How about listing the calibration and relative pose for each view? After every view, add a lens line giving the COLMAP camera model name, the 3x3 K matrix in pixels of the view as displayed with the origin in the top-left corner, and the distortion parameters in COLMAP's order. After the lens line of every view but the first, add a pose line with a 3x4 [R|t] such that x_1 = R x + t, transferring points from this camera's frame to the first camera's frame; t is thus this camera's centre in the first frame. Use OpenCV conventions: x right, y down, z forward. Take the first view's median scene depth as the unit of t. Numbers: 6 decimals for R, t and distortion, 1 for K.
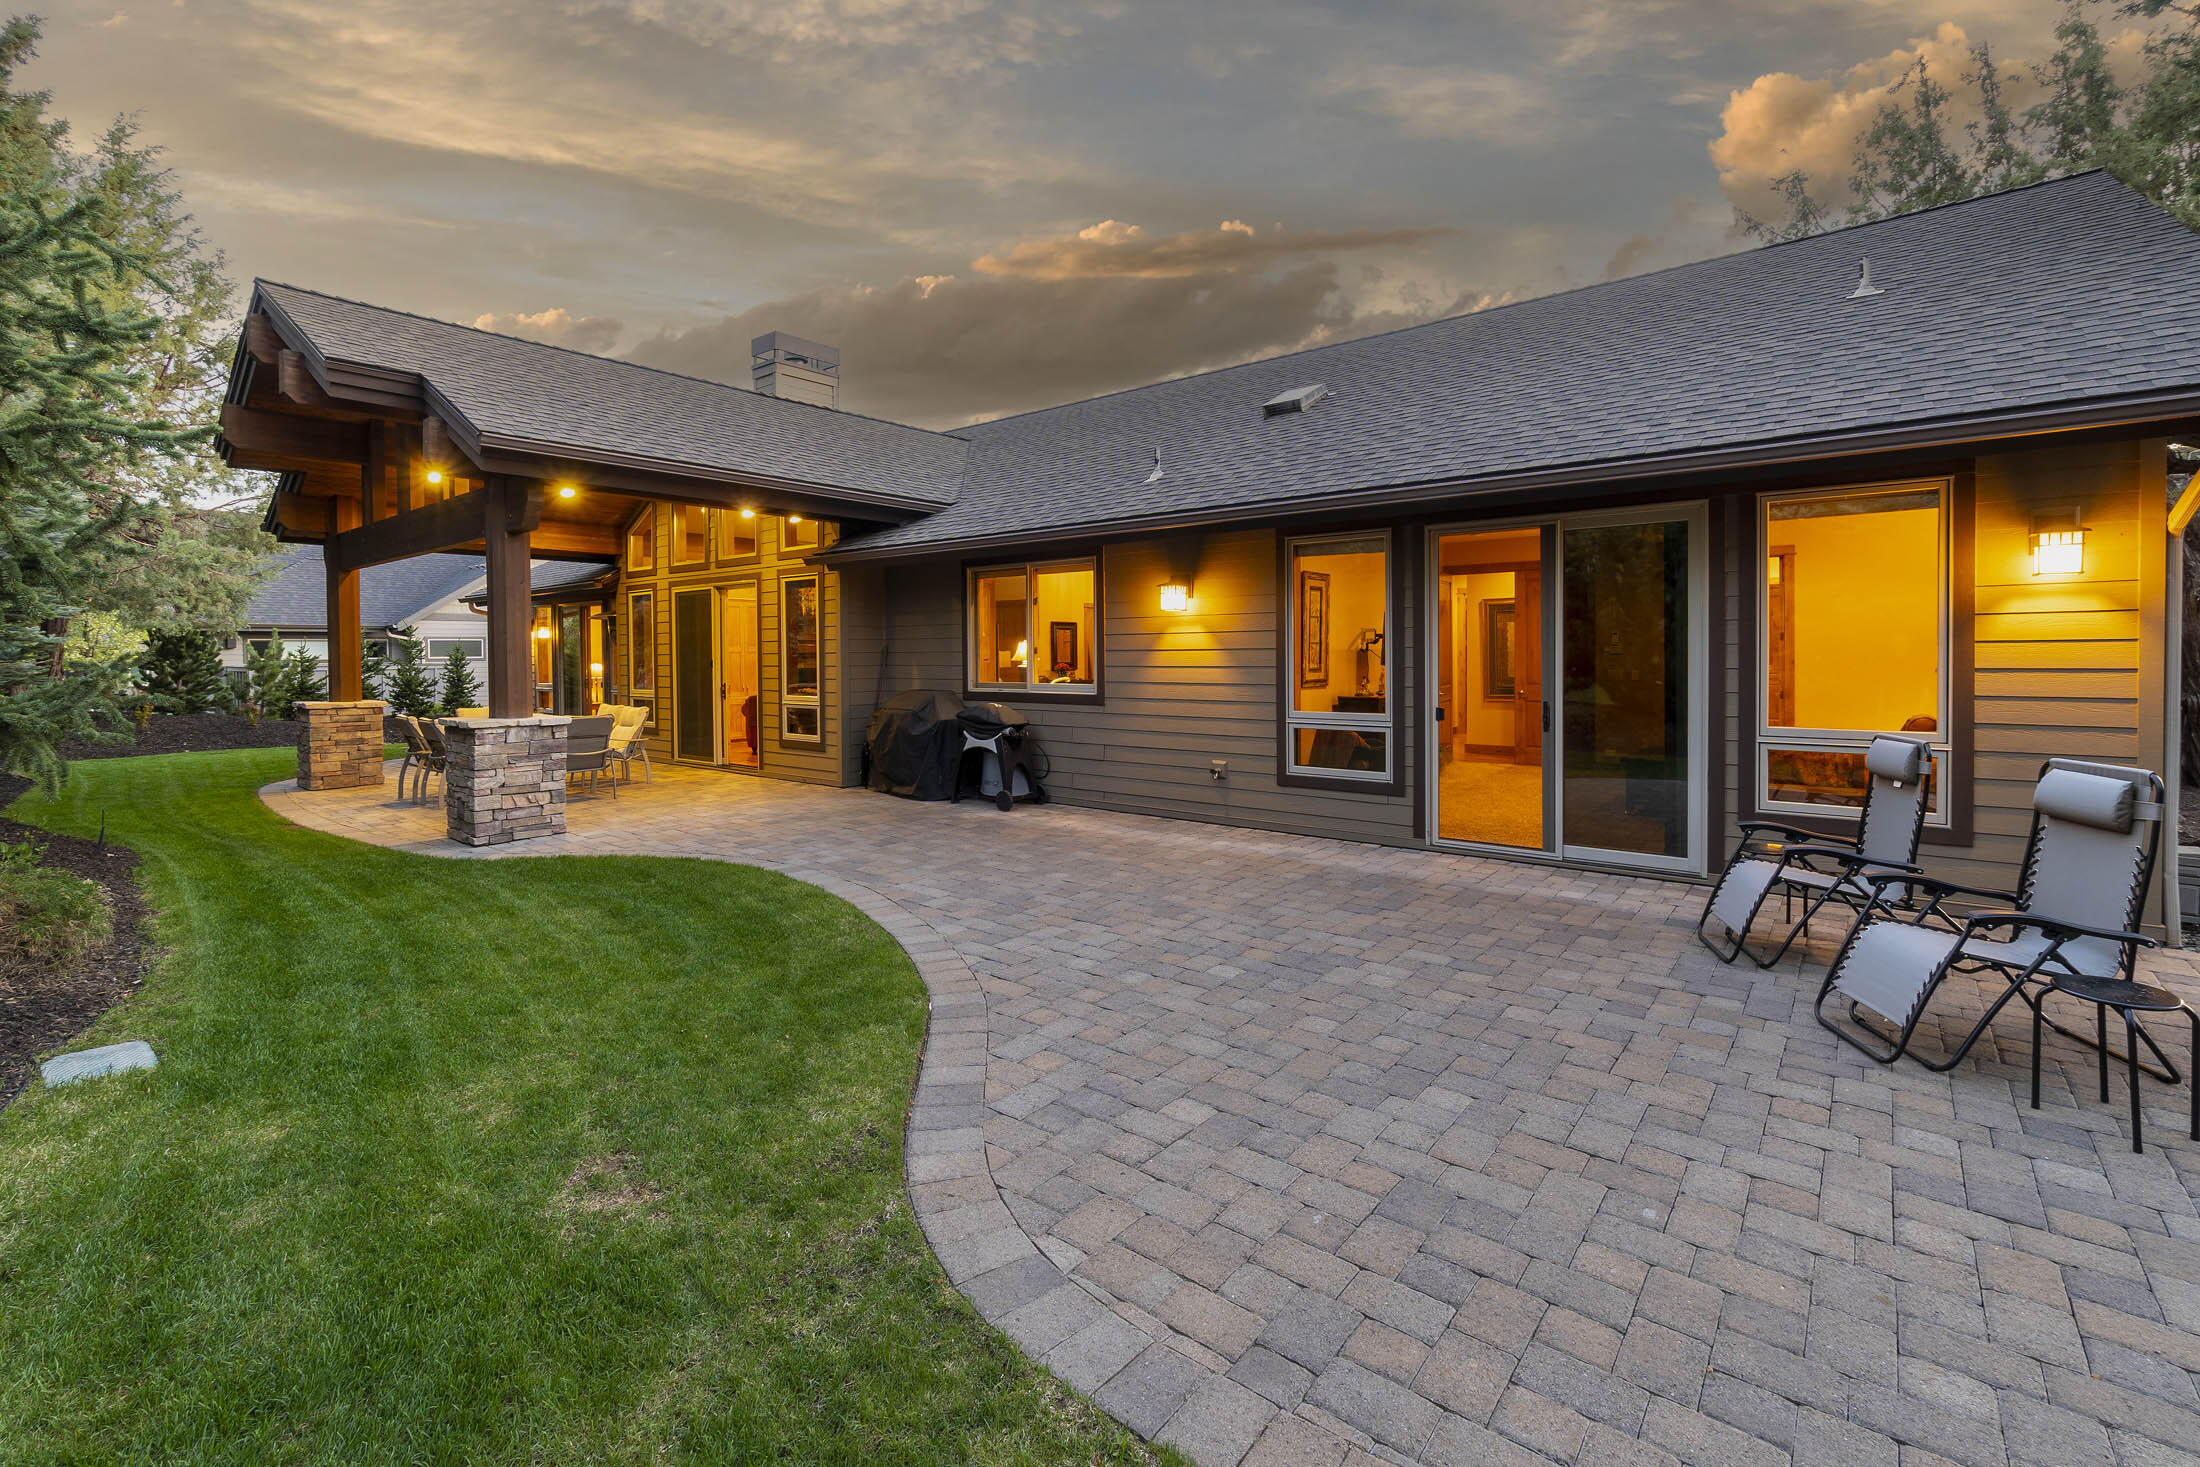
lens RADIAL K [[948.4, 0, 1110.3], [0, 948.4, 719.7], [0, 0, 1]] dist [-0.003619, -0.000011]
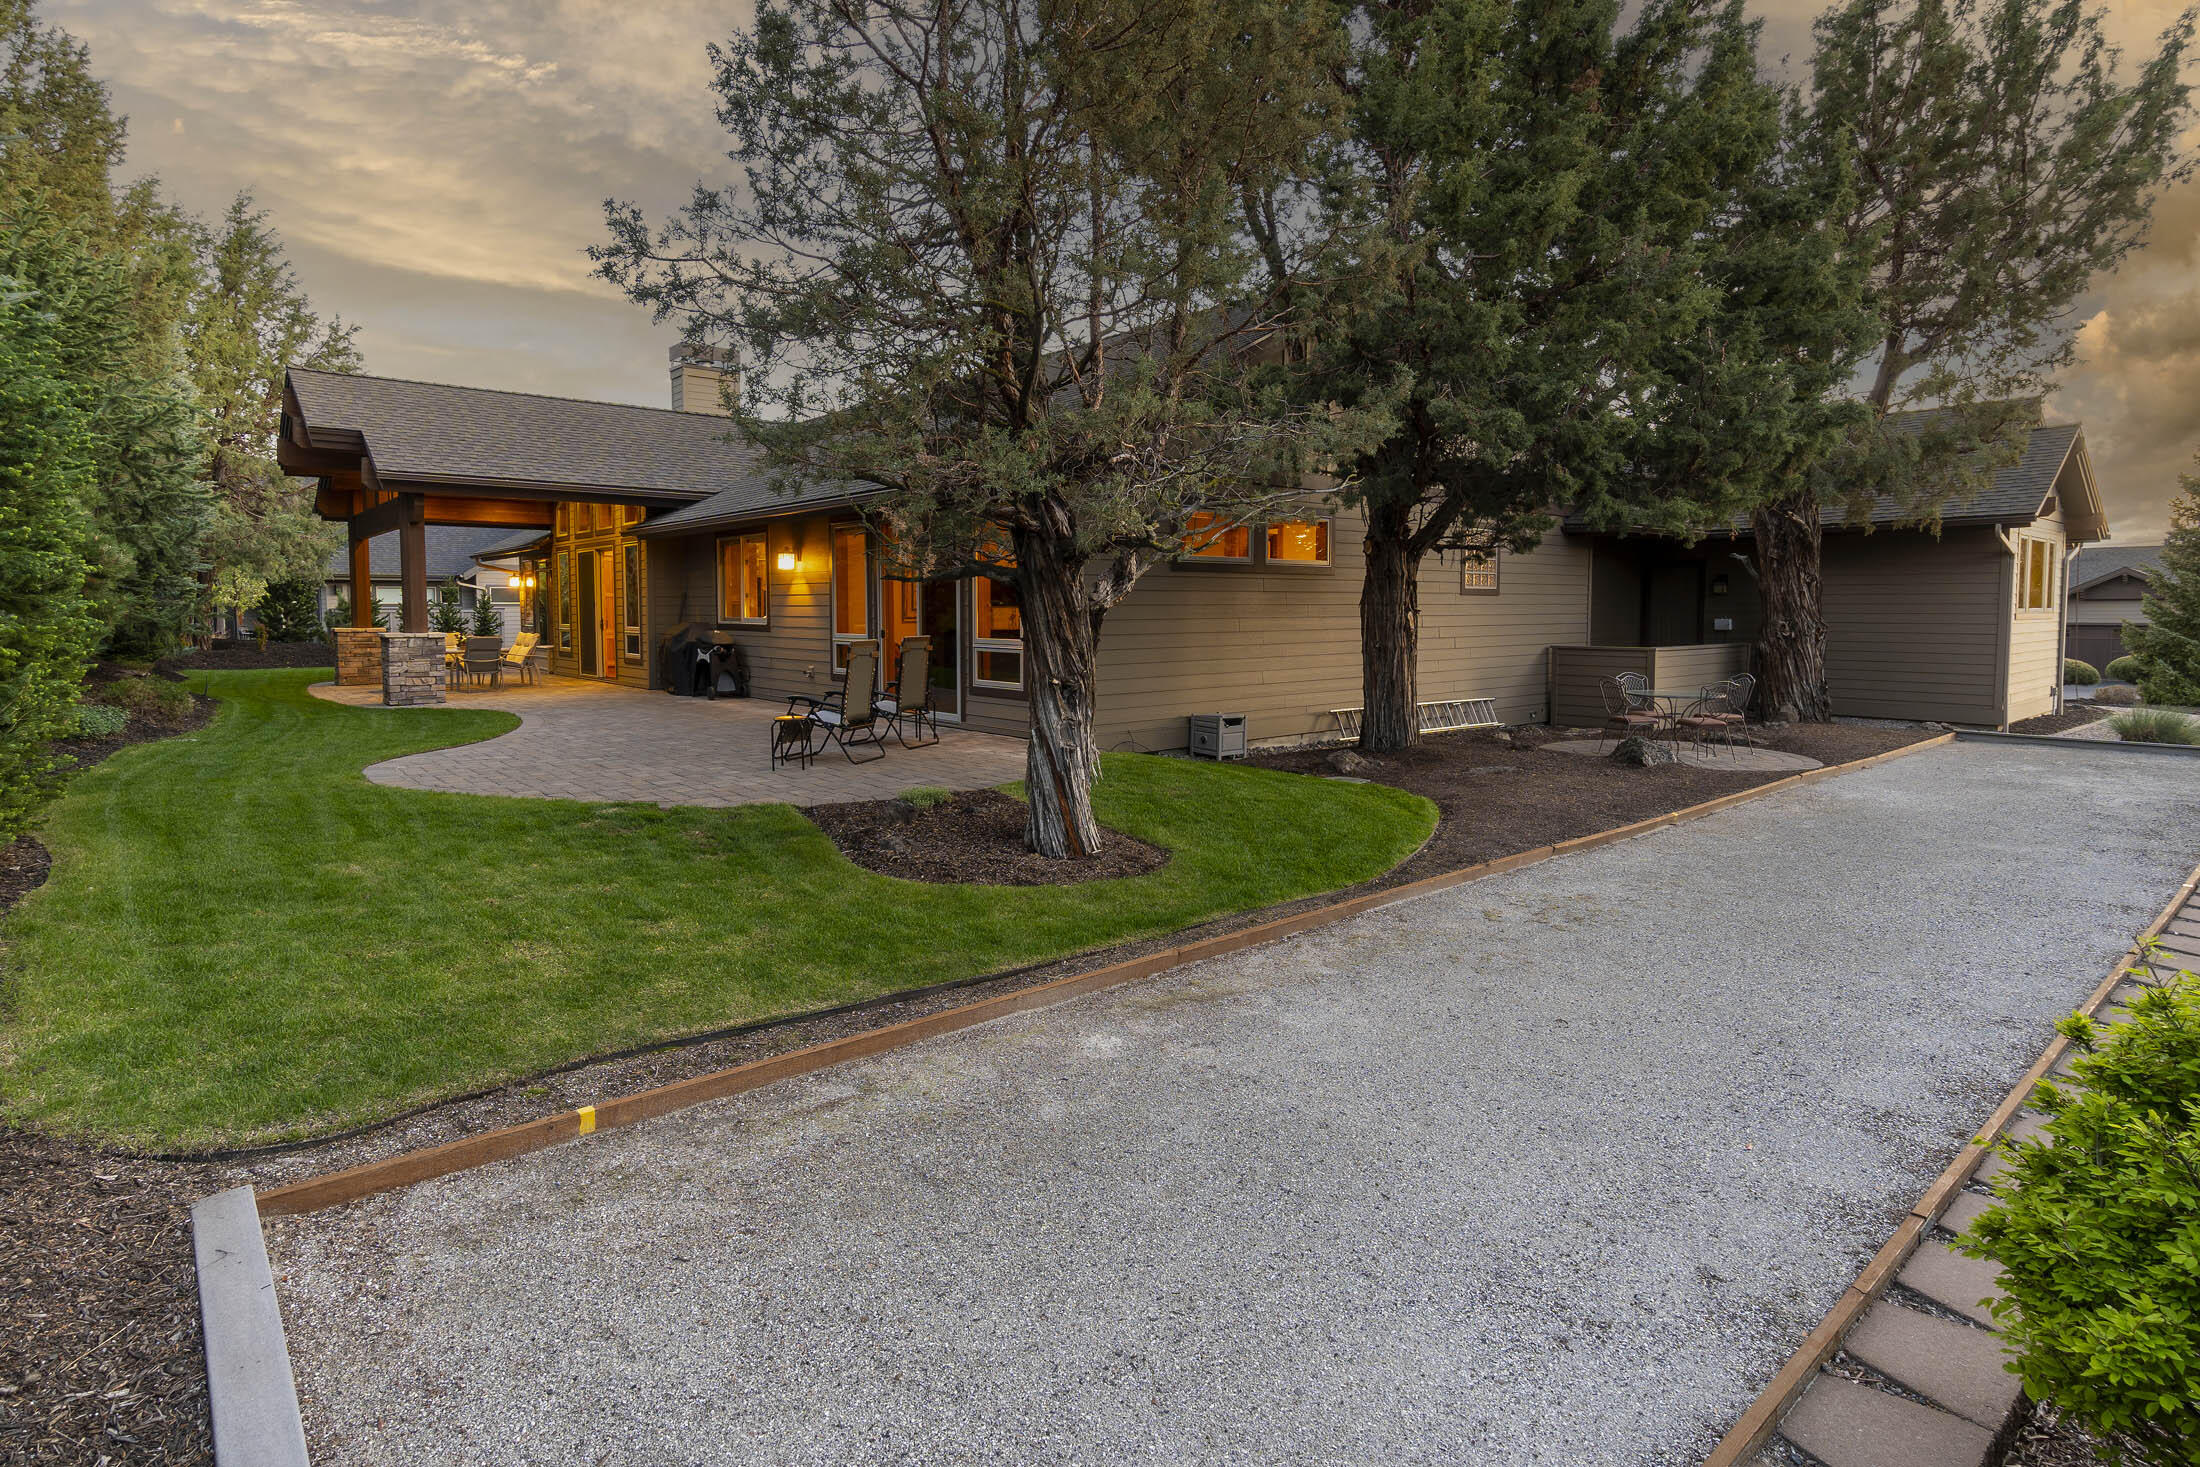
lens RADIAL K [[1093.1, 0, 1098.2], [0, 1093.1, 742.1], [0, 0, 1]] dist [-0.010480, 0.001352]
pose [[0.984636, 0.029291, -0.172146, 0.682318], [-0.020079, 0.998284, 0.055014, 0.045593], [0.173462, -0.050712, 0.983534, -0.532290]]
